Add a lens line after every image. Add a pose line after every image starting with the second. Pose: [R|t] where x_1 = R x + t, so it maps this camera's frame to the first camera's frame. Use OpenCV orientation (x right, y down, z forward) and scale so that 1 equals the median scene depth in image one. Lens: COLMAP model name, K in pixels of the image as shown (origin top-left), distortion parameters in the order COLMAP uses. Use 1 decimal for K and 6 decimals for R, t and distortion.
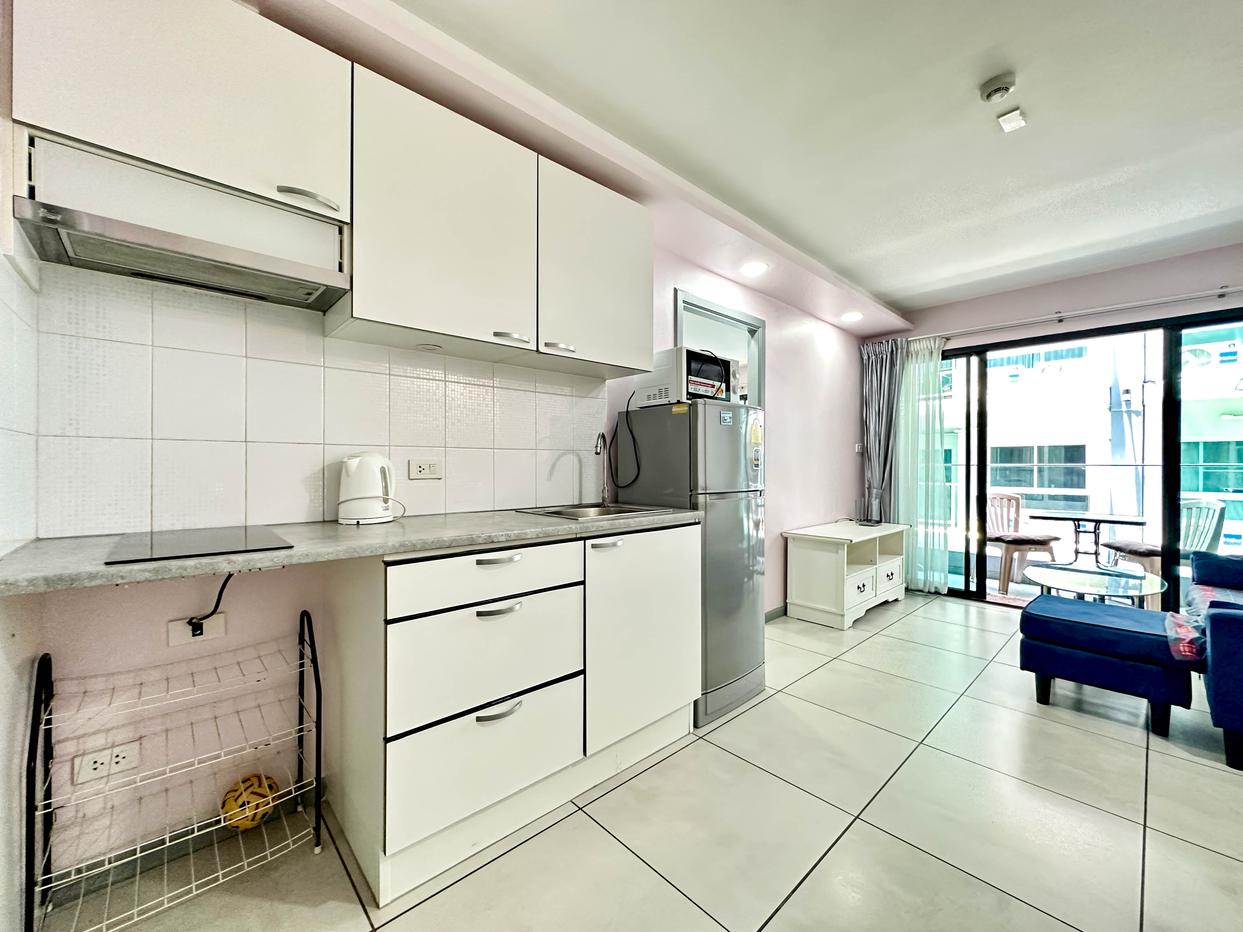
lens RADIAL K [[498.1, 0, 623.3], [0, 498.1, 466.7], [0, 0, 1]] dist [0.002456, 0.000284]
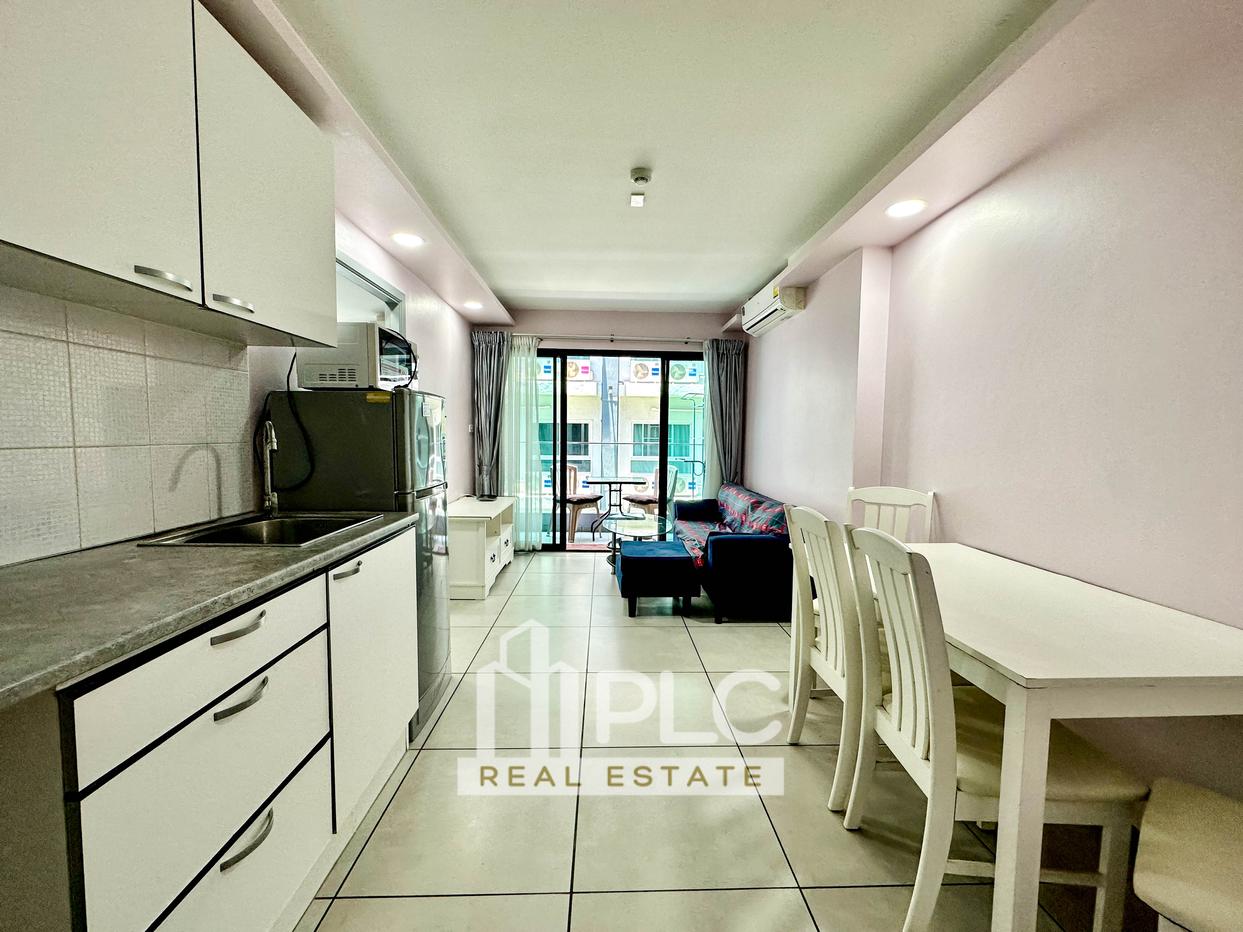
lens RADIAL K [[498.1, 0, 623.3], [0, 498.1, 466.7], [0, 0, 1]] dist [0.002456, 0.000284]
pose [[0.650066, -0.041862, 0.758724, -0.177469], [-0.009366, 0.997964, 0.063086, -0.035227], [-0.759820, -0.048117, 0.648350, 0.070943]]
